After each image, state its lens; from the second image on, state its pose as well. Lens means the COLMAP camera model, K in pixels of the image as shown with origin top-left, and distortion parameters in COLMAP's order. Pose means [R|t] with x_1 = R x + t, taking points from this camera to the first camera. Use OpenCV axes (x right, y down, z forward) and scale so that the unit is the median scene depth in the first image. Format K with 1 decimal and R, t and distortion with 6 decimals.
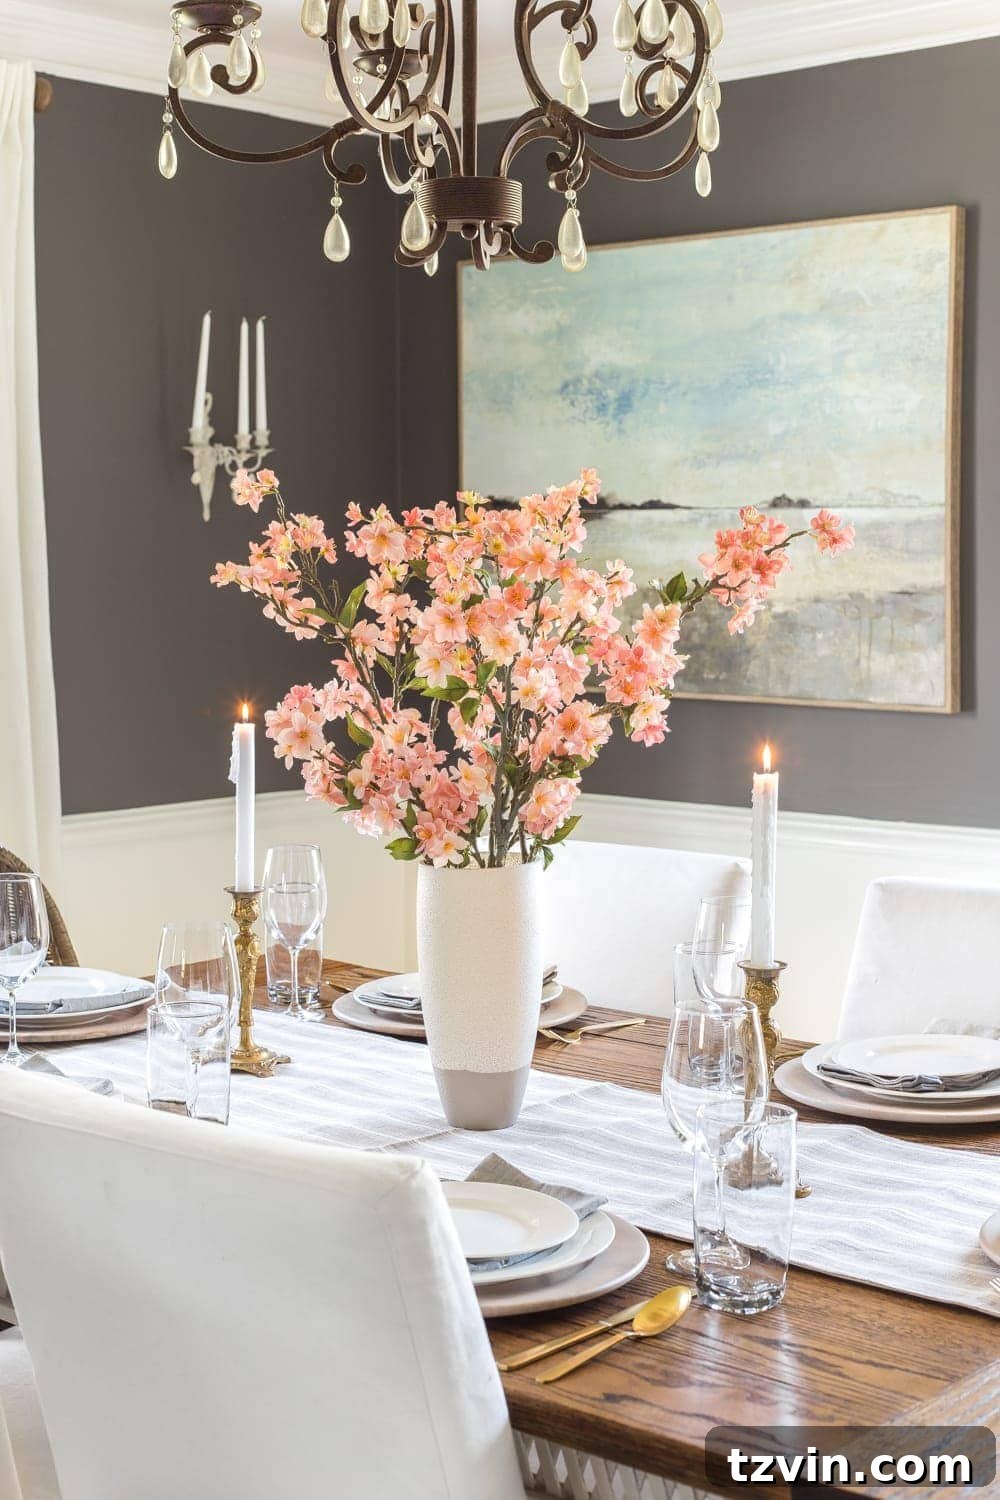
lens RADIAL K [[2212.5, 0, 500.0], [0, 2212.5, 750.0], [0, 0, 1]] dist [-0.076377, -0.047419]
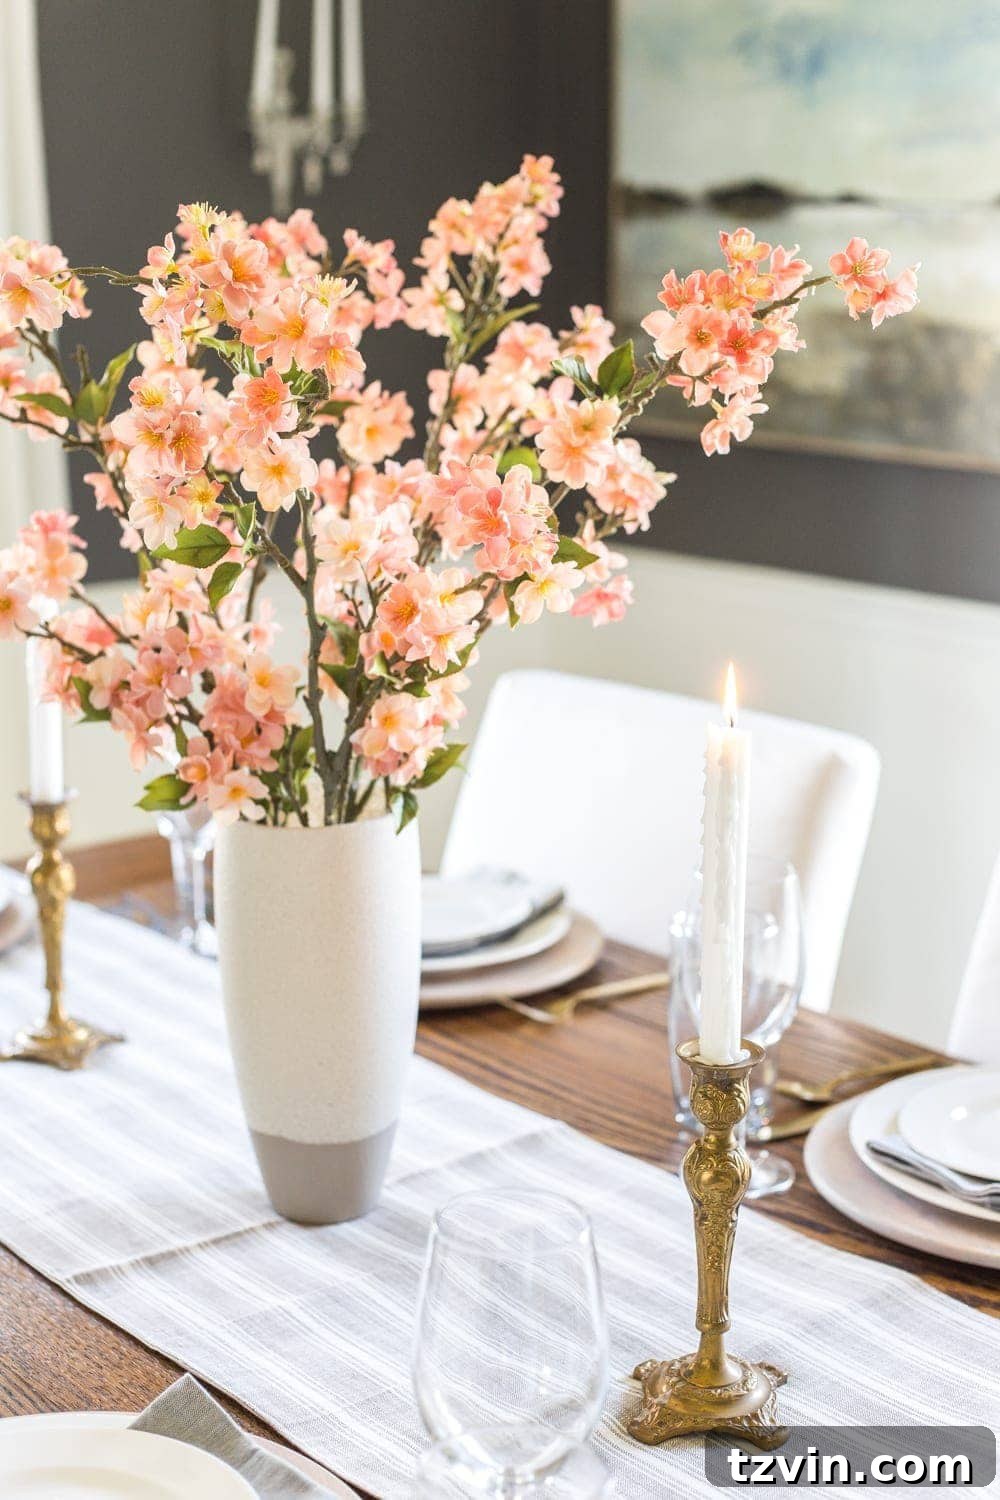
lens RADIAL K [[2268.6, 0, 500.0], [0, 2268.6, 750.0], [0, 0, 1]] dist [-0.069380, -0.024102]
pose [[0.989845, 0.038128, -0.136941, 0.072187], [-0.019196, 0.990386, 0.136994, -0.029828], [0.140848, -0.132974, 0.981061, 0.215454]]
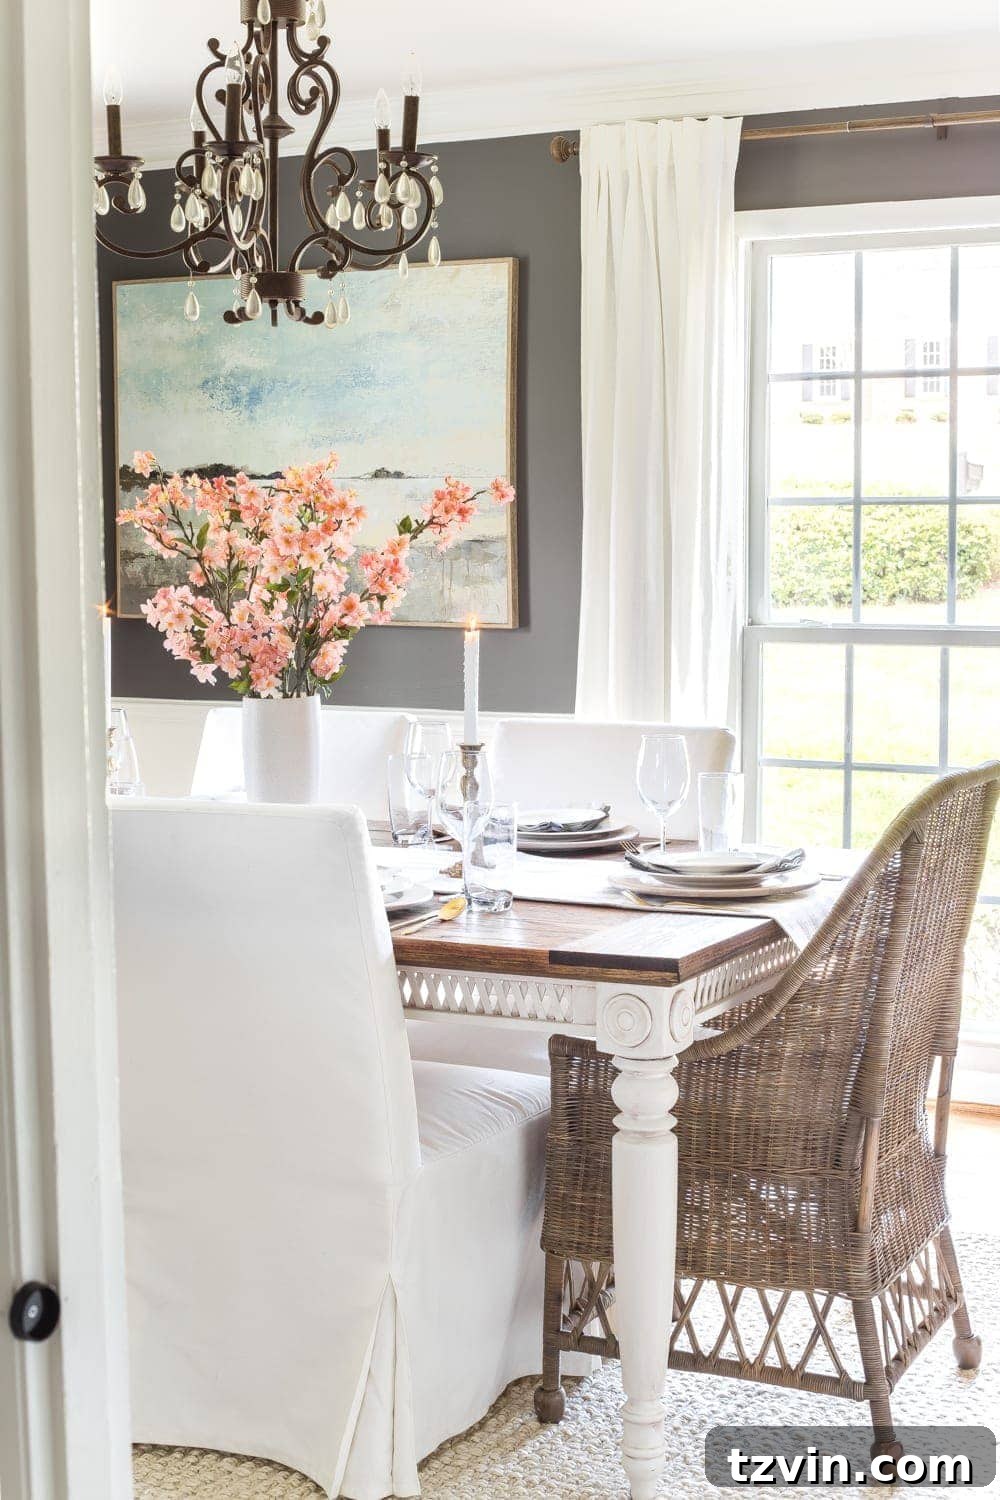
lens RADIAL K [[2212.5, 0, 500.0], [0, 2212.5, 750.0], [0, 0, 1]] dist [-0.076377, -0.047419]
pose [[0.970460, -0.022884, 0.240173, -0.135036], [0.019925, 0.999693, 0.014744, 0.038419], [-0.240436, -0.009523, 0.970618, -0.332067]]
